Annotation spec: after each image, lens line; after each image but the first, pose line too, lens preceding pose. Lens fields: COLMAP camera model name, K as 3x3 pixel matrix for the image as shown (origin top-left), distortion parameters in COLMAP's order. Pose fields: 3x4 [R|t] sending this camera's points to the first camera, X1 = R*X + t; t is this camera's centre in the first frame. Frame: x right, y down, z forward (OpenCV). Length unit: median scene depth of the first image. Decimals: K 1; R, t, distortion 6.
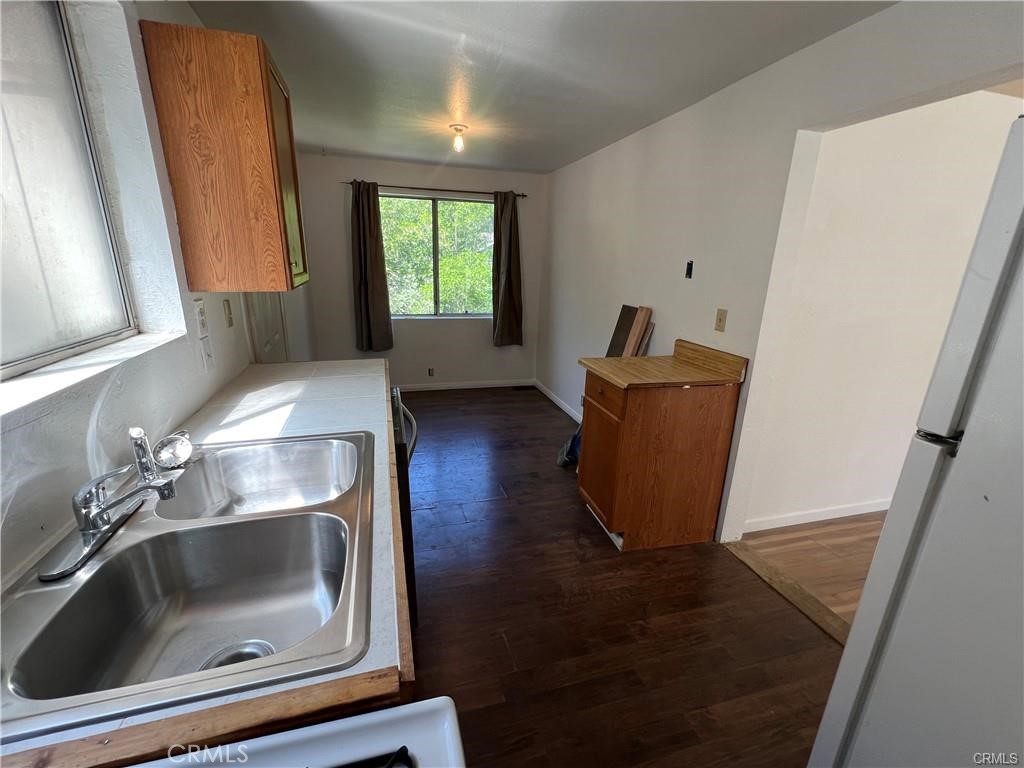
lens RADIAL K [[444.1, 0, 510.4], [0, 444.1, 385.9], [0, 0, 1]] dist [0.000255, -0.000747]
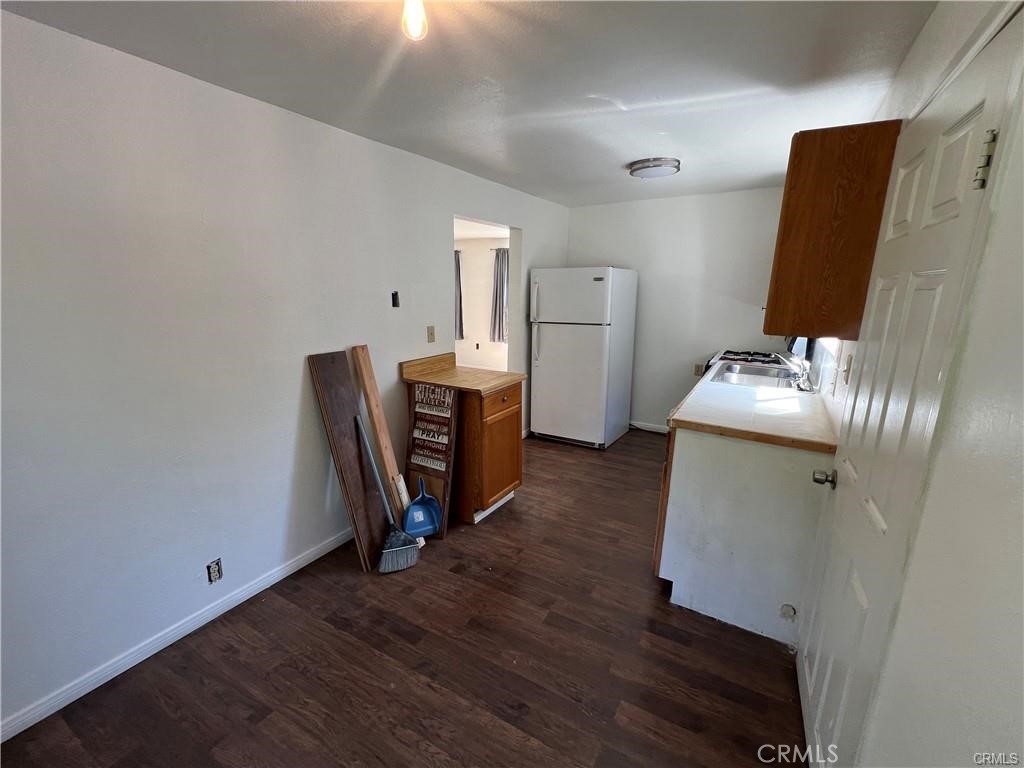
lens RADIAL K [[444.1, 0, 506.5], [0, 444.1, 387.9], [0, 0, 1]] dist [0.000255, -0.000747]
pose [[-0.688503, -0.194664, 0.698619, -0.644453], [0.175412, 0.890003, 0.420864, -0.524201], [-0.703700, 0.412312, -0.578623, 1.671461]]
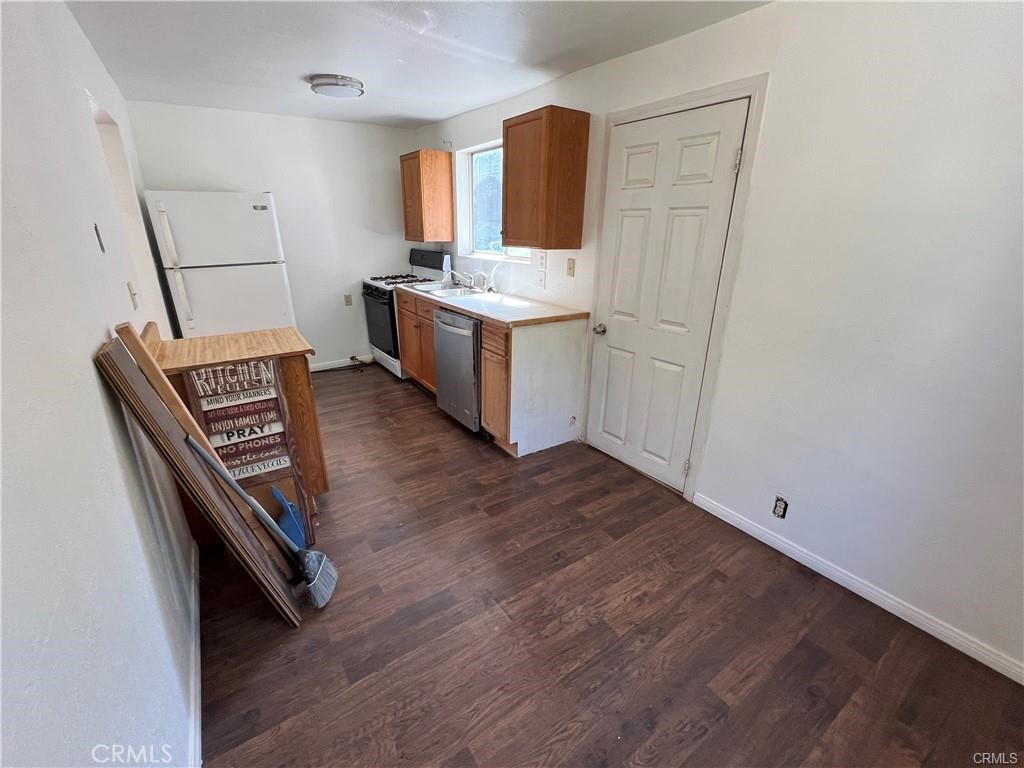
lens RADIAL K [[444.1, 0, 501.8], [0, 444.1, 389.0], [0, 0, 1]] dist [0.000255, -0.000747]
pose [[-0.952098, 0.079247, -0.295348, 0.071351], [-0.111947, 0.808464, 0.577801, -0.559110], [0.284567, 0.583186, -0.760865, 1.911266]]
